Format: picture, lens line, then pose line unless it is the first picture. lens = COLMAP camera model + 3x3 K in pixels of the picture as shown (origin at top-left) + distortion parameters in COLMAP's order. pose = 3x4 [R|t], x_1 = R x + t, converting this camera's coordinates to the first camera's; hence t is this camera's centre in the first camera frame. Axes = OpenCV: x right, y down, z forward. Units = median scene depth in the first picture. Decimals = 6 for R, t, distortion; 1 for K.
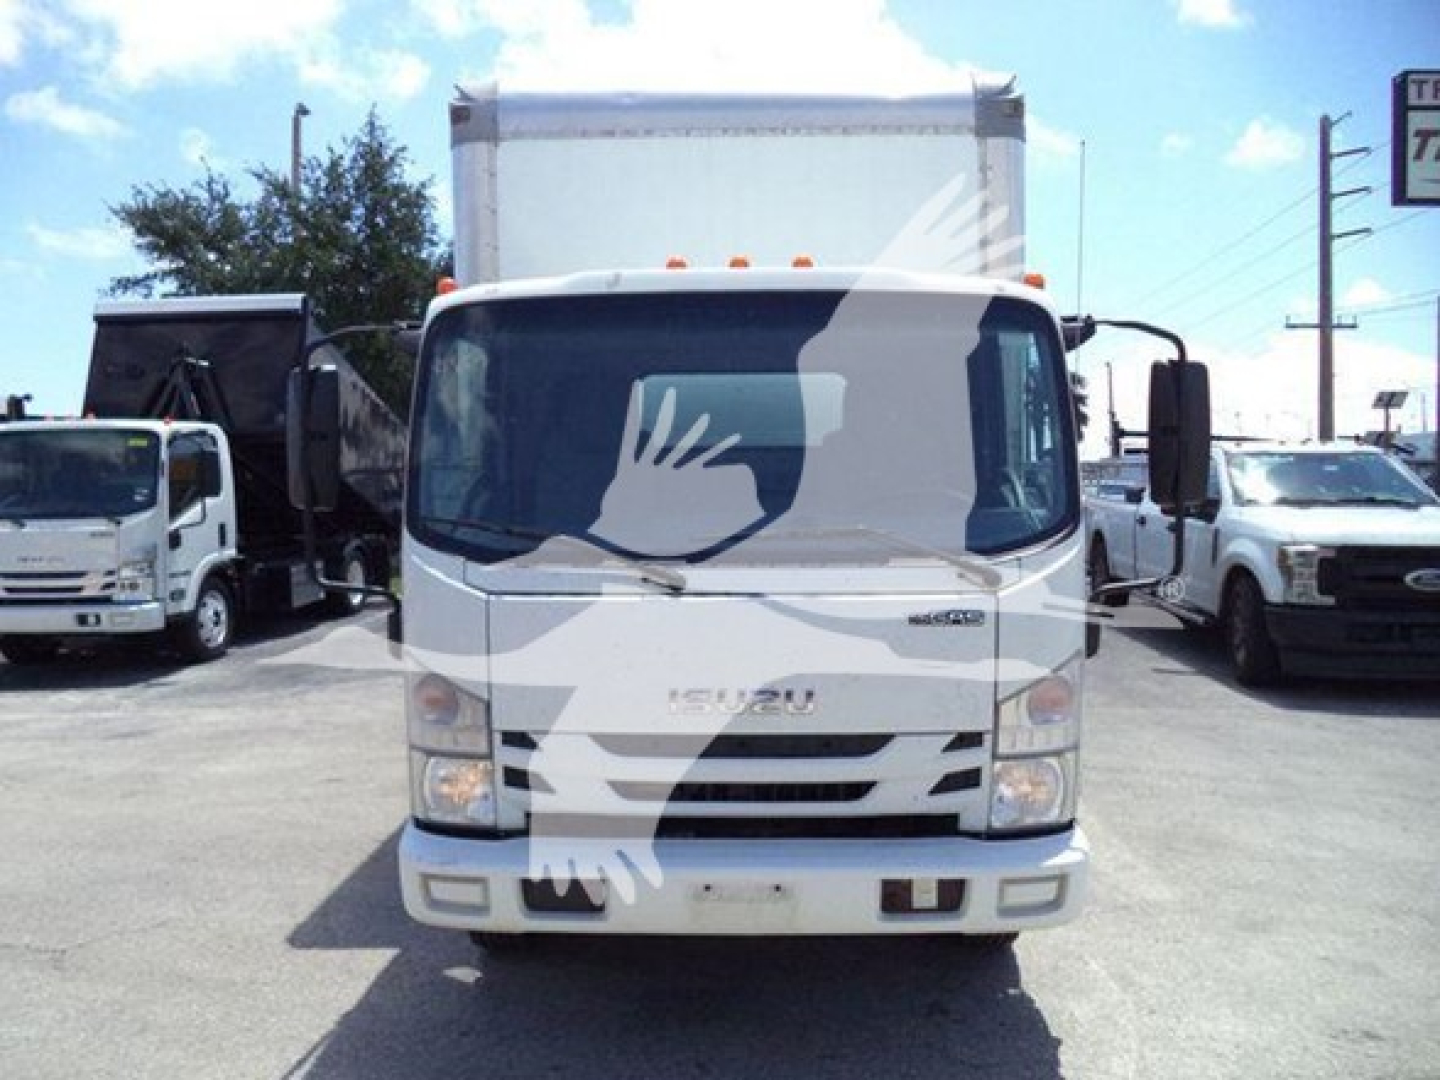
lens RADIAL K [[1169.3, 0, 708.5], [0, 1169.3, 535.8], [0, 0, 1]] dist [0.005796, -0.007682]
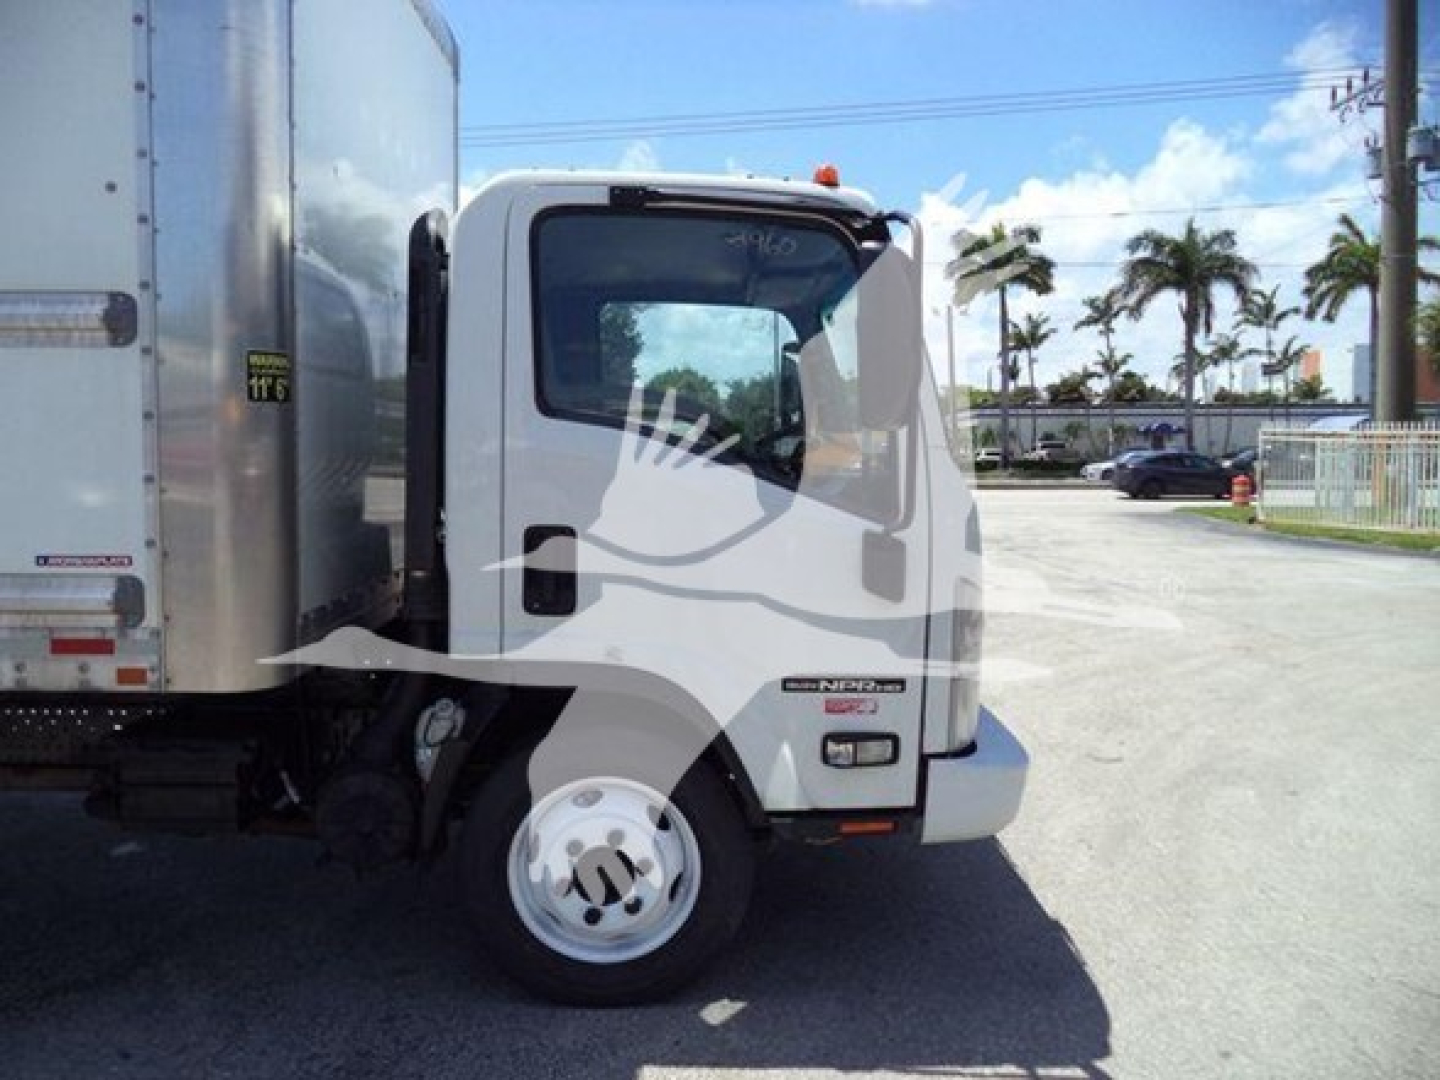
lens RADIAL K [[1146.5, 0, 733.9], [0, 1146.5, 537.0], [0, 0, 1]] dist [-0.020467, -0.014045]
pose [[-0.057432, -0.070370, 0.995866, -1.128353], [0.041336, 0.996490, 0.072798, -0.011470], [-0.997493, 0.045346, -0.054322, 1.179423]]
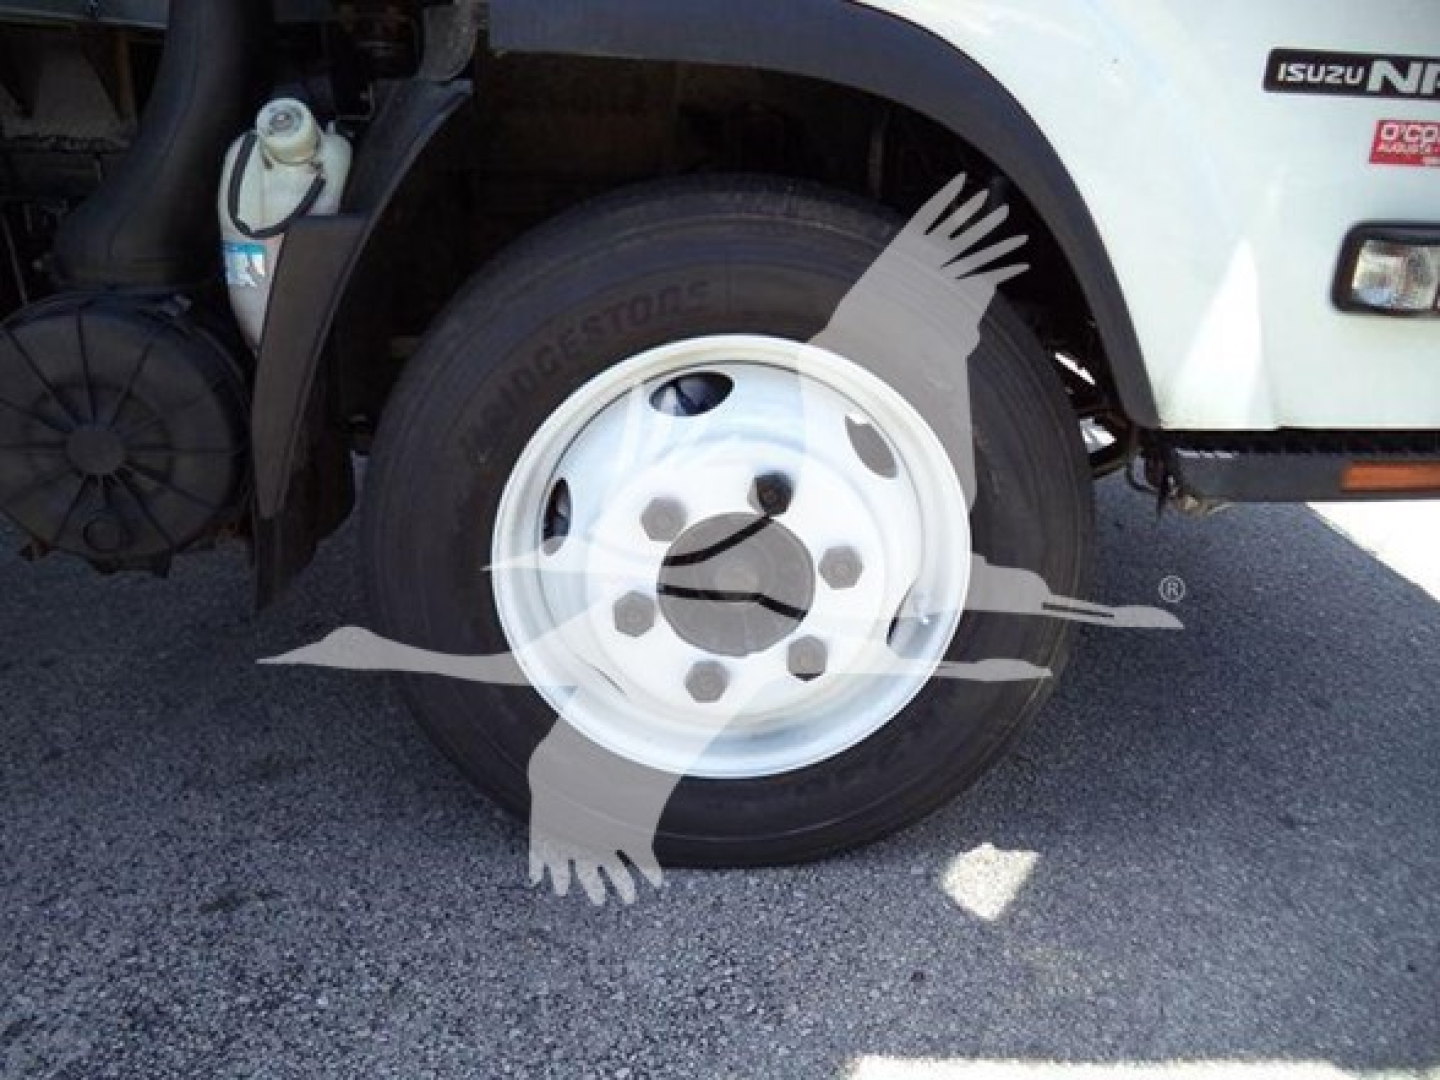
lens RADIAL K [[1145.2, 0, 720.0], [0, 1145.2, 540.0], [0, 0, 1]] dist [-0.004231, -0.052211]
pose [[-0.065428, -0.363194, 0.929413, -0.575239], [0.026574, 0.930445, 0.365468, 0.170046], [-0.997503, 0.048610, -0.051226, 1.265983]]
